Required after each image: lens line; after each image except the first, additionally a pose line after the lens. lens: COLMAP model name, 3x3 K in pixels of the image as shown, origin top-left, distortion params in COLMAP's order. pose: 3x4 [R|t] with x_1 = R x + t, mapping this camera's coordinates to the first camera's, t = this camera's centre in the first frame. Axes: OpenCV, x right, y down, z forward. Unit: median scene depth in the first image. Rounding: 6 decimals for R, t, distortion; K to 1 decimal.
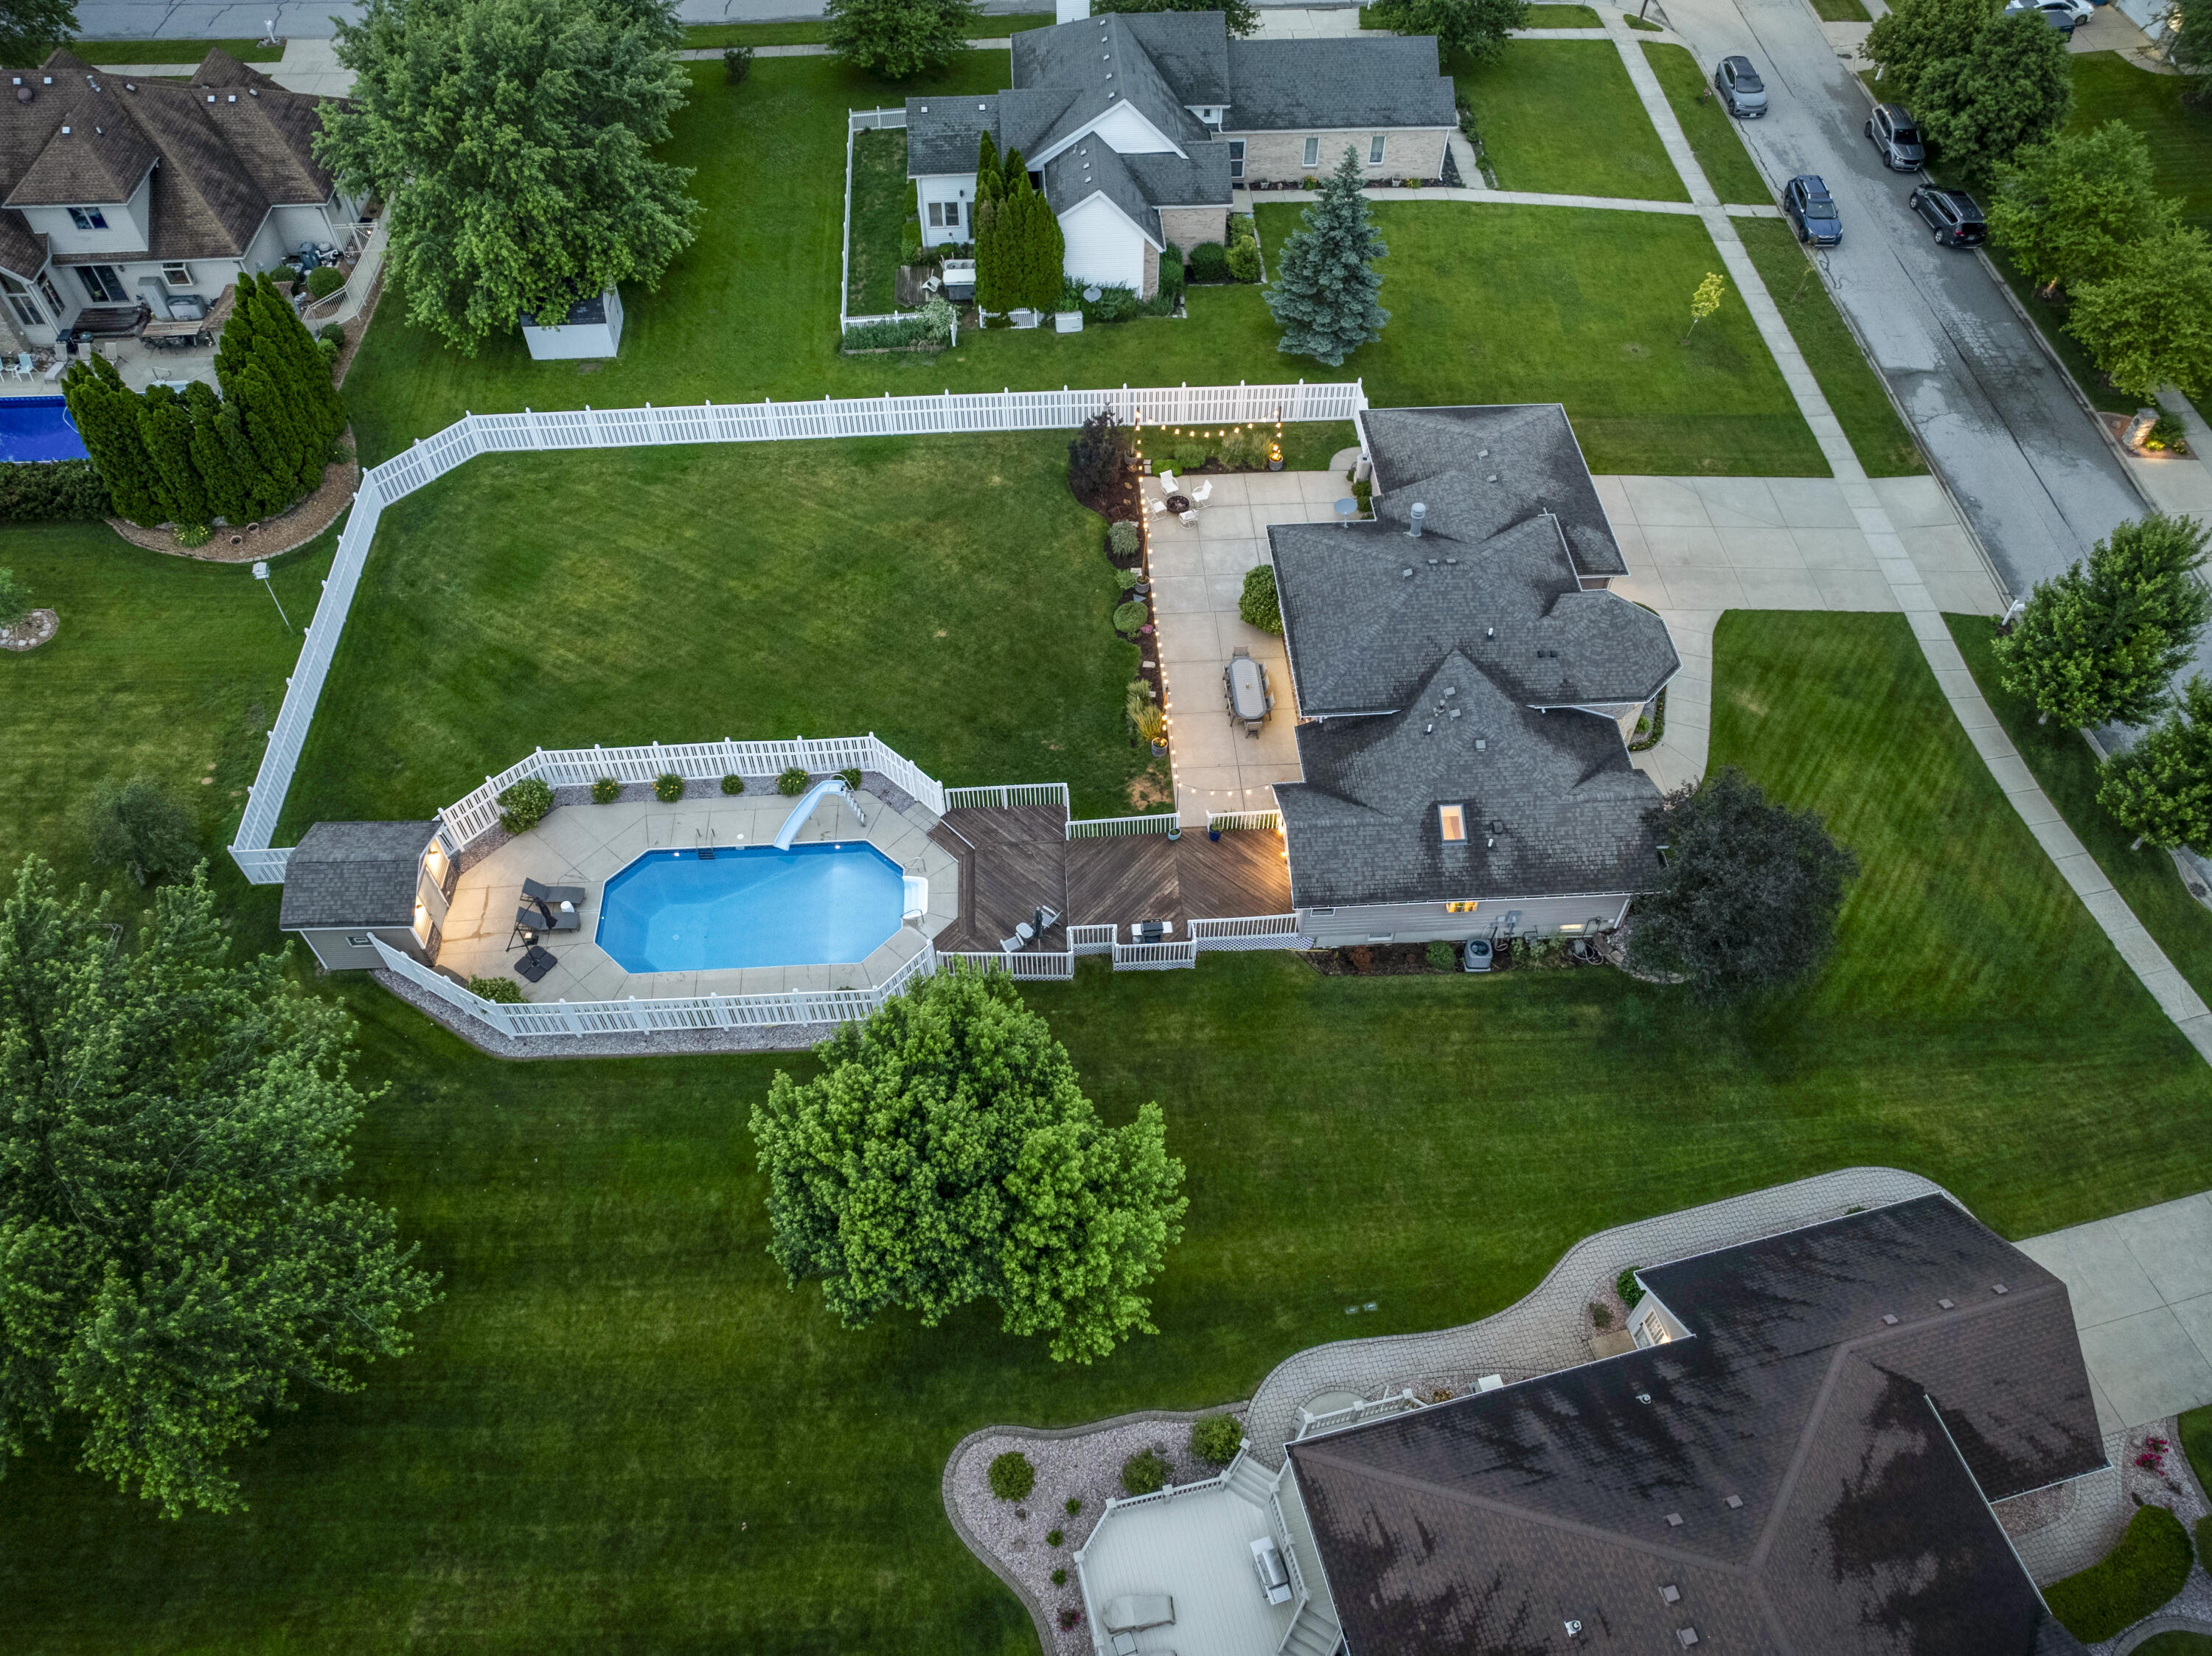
lens RADIAL K [[1556.2, 0, 1108.6], [0, 1556.2, 823.1], [0, 0, 1]] dist [-0.044065, 0.014222]
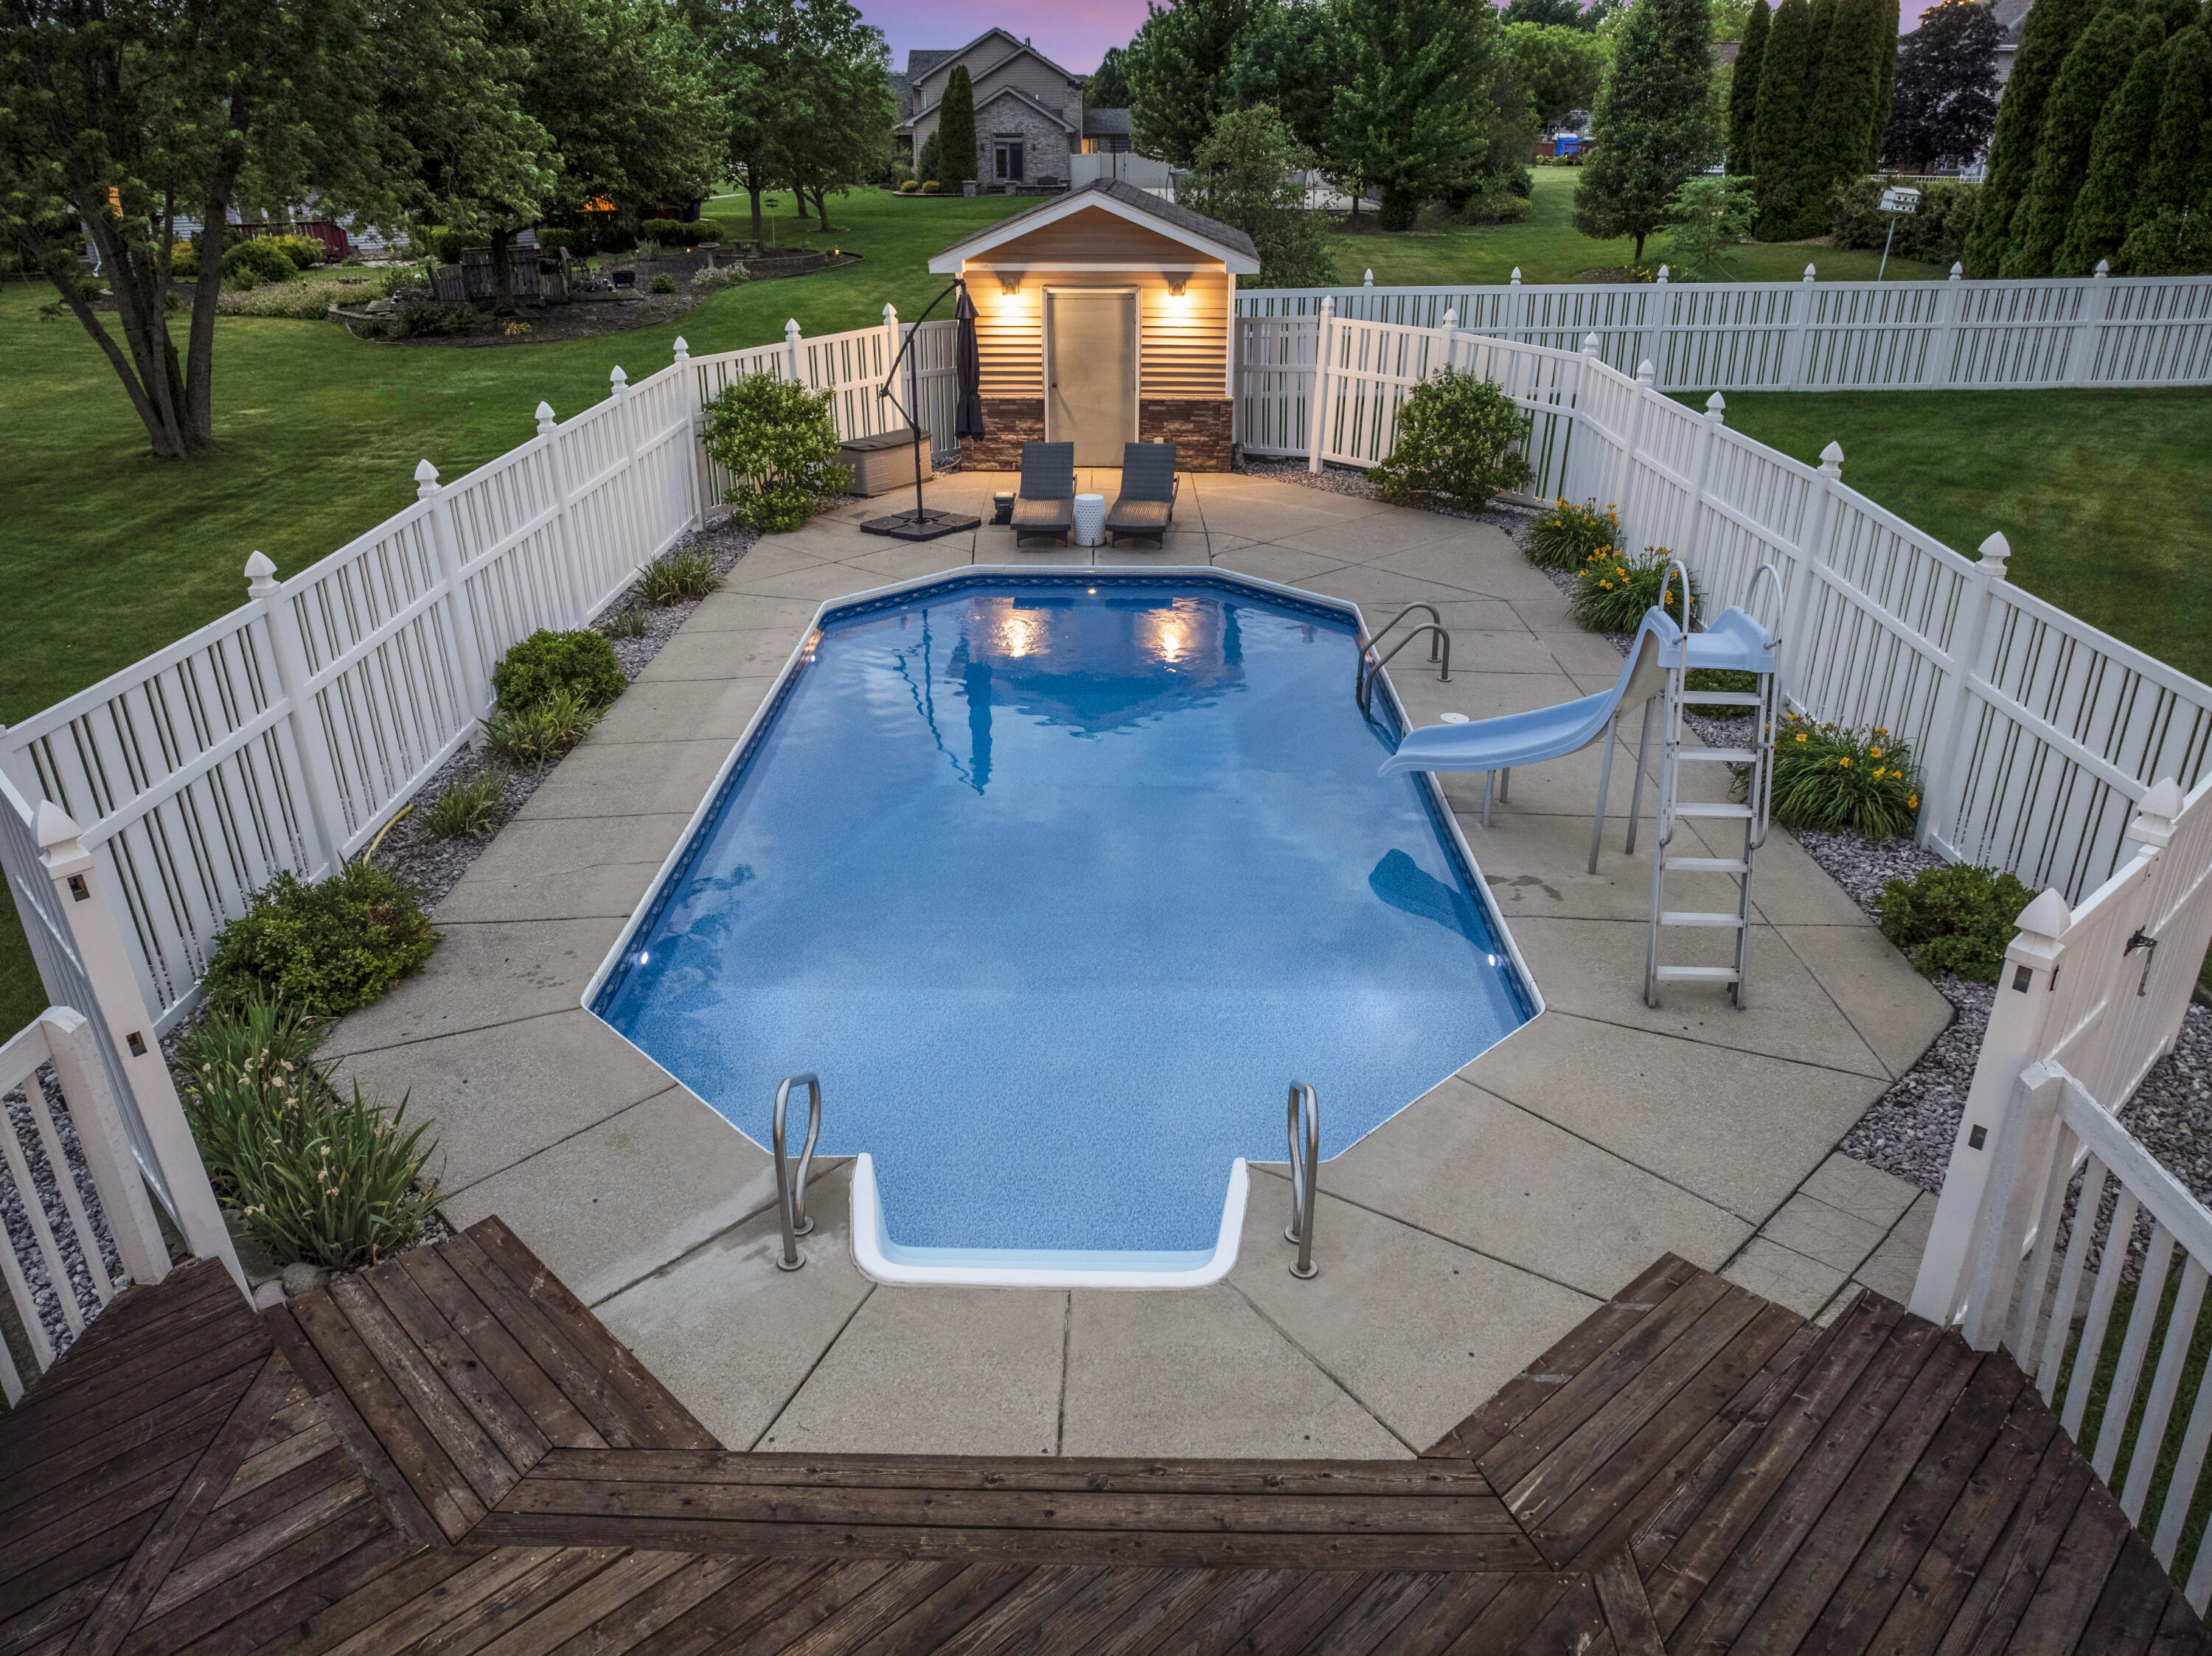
lens RADIAL K [[1556.2, 0, 1103.1], [0, 1556.2, 828.8], [0, 0, 1]] dist [-0.044065, 0.014222]
pose [[-0.072281, 0.415191, -0.906858, -0.018769], [-0.780111, 0.542994, 0.310780, -0.011106], [0.621451, 0.729914, 0.284647, 0.795755]]
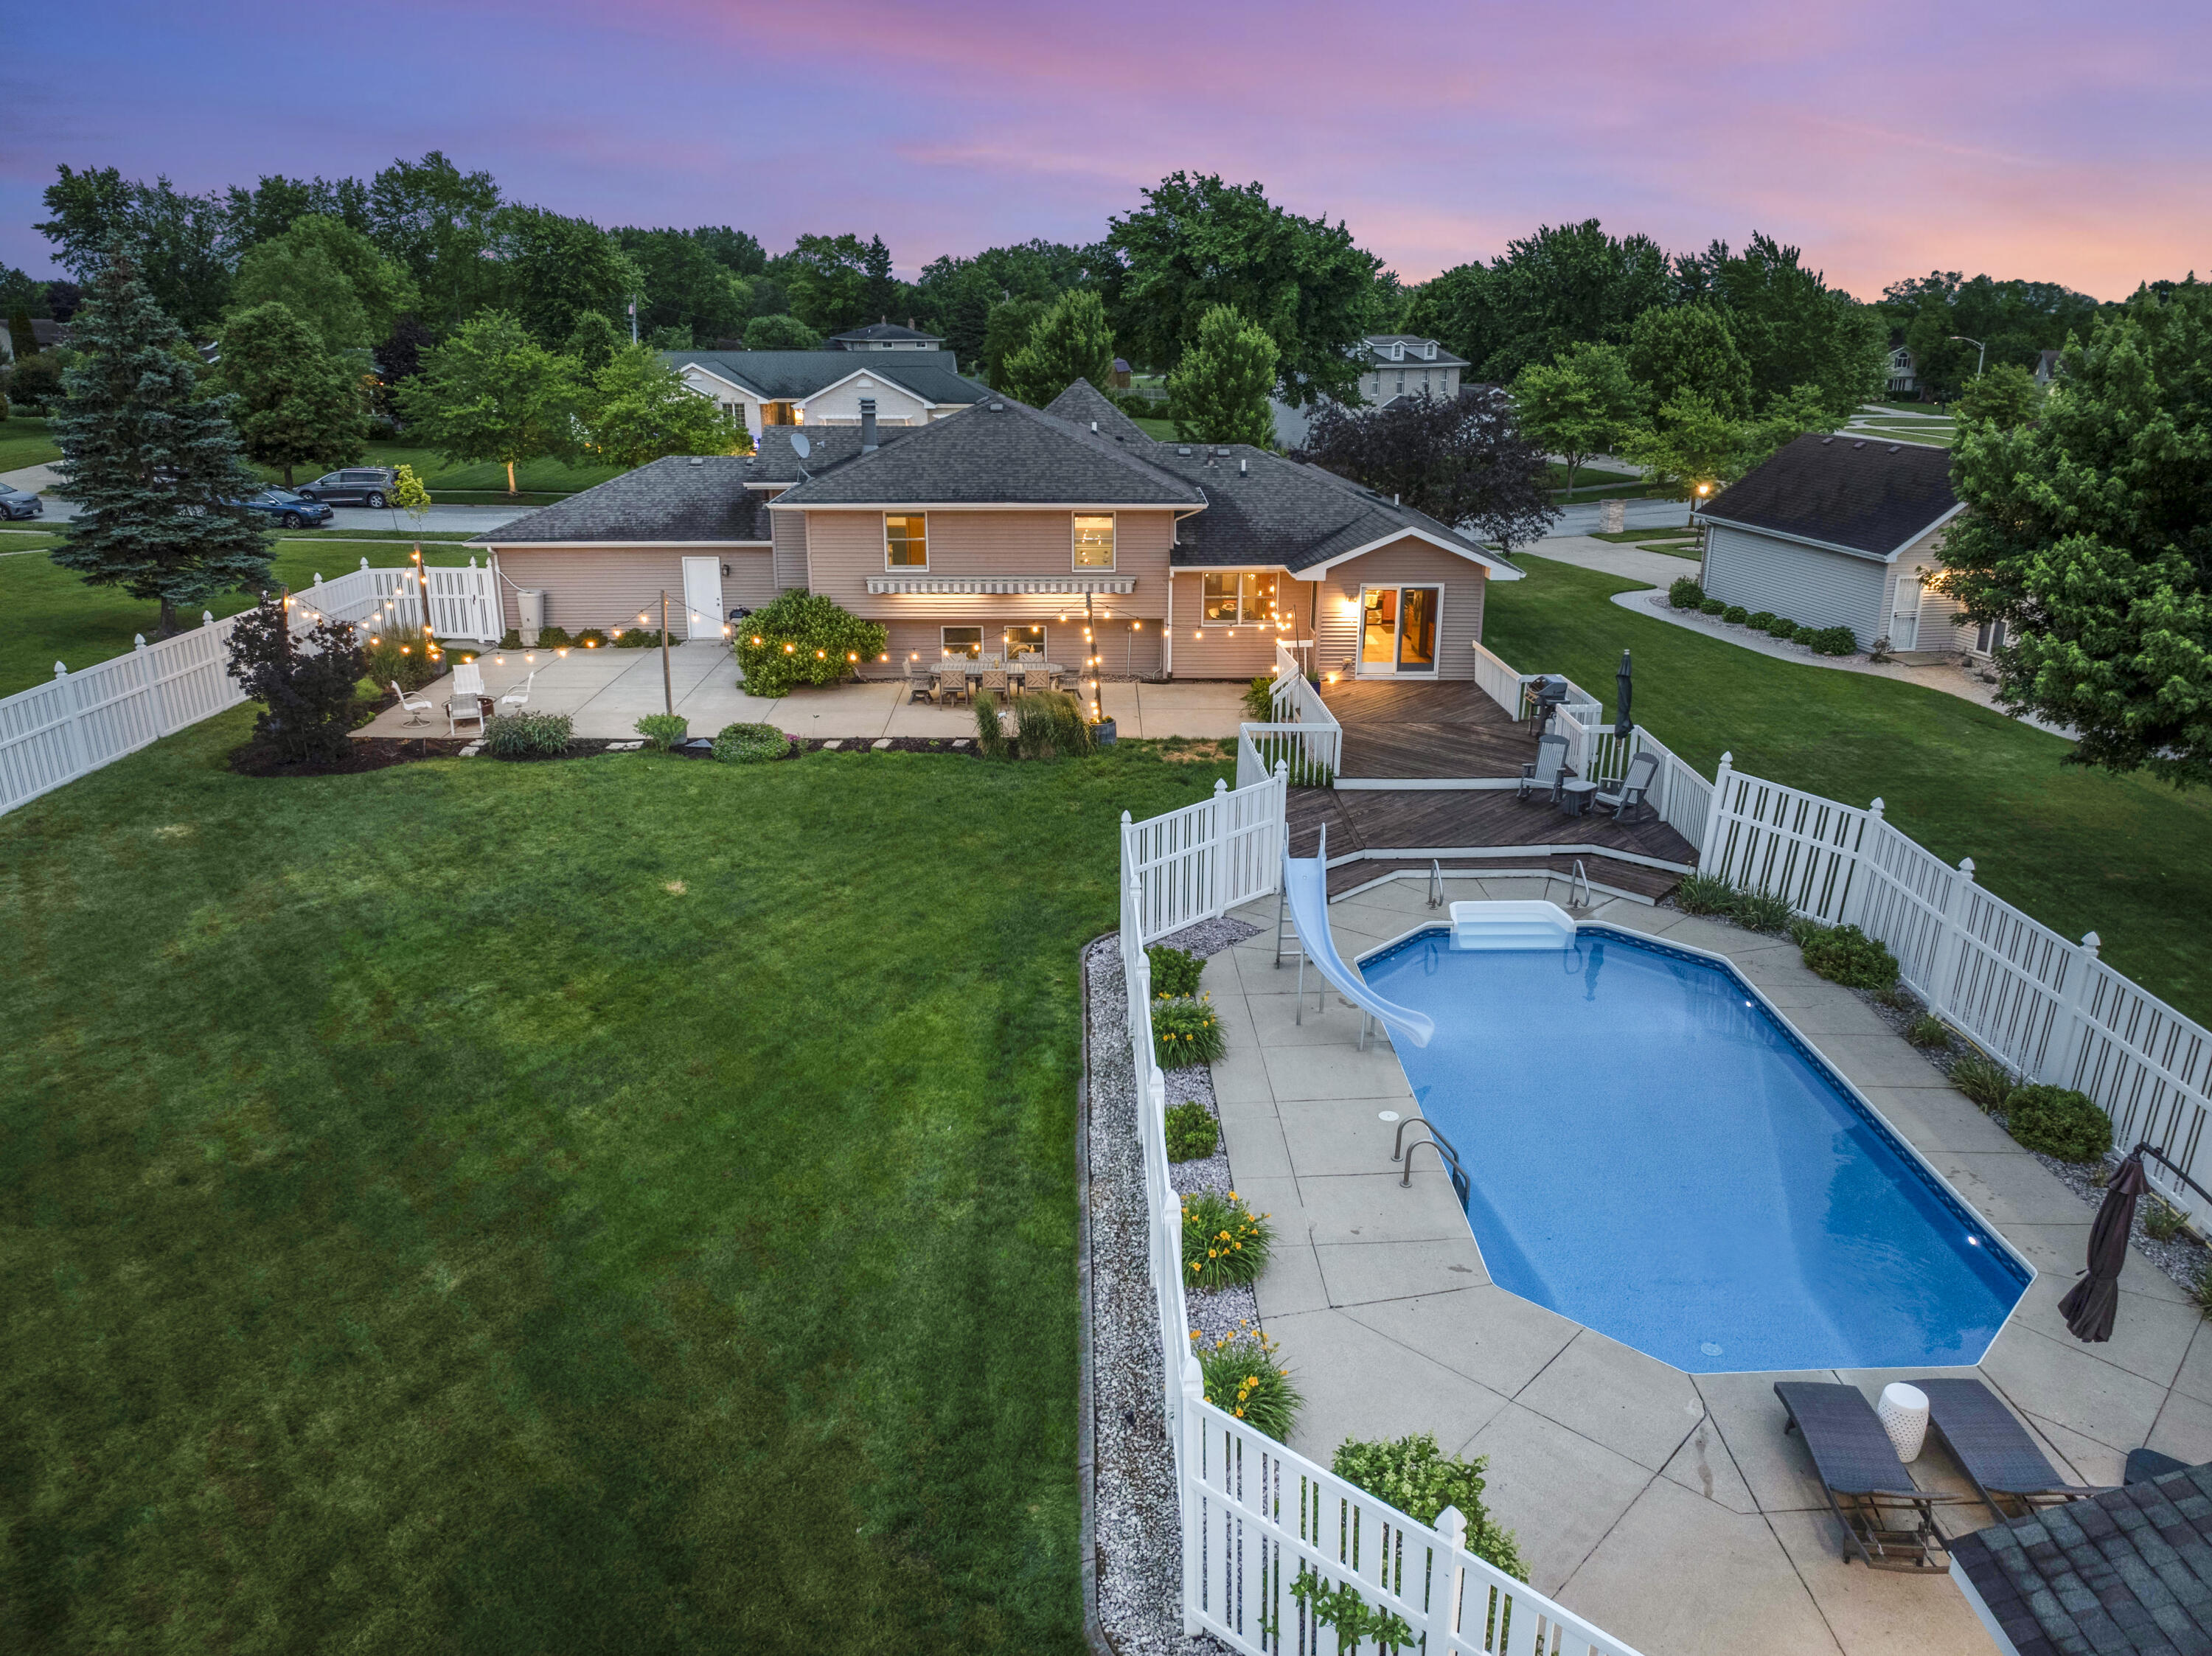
lens RADIAL K [[1556.2, 0, 1100.4], [0, 1556.2, 823.5], [0, 0, 1]] dist [-0.044065, 0.014222]
pose [[0.043865, -0.318726, 0.946831, -0.452919], [0.780787, 0.602192, 0.166540, -0.110075], [-0.623255, 0.731969, 0.275272, 0.786980]]
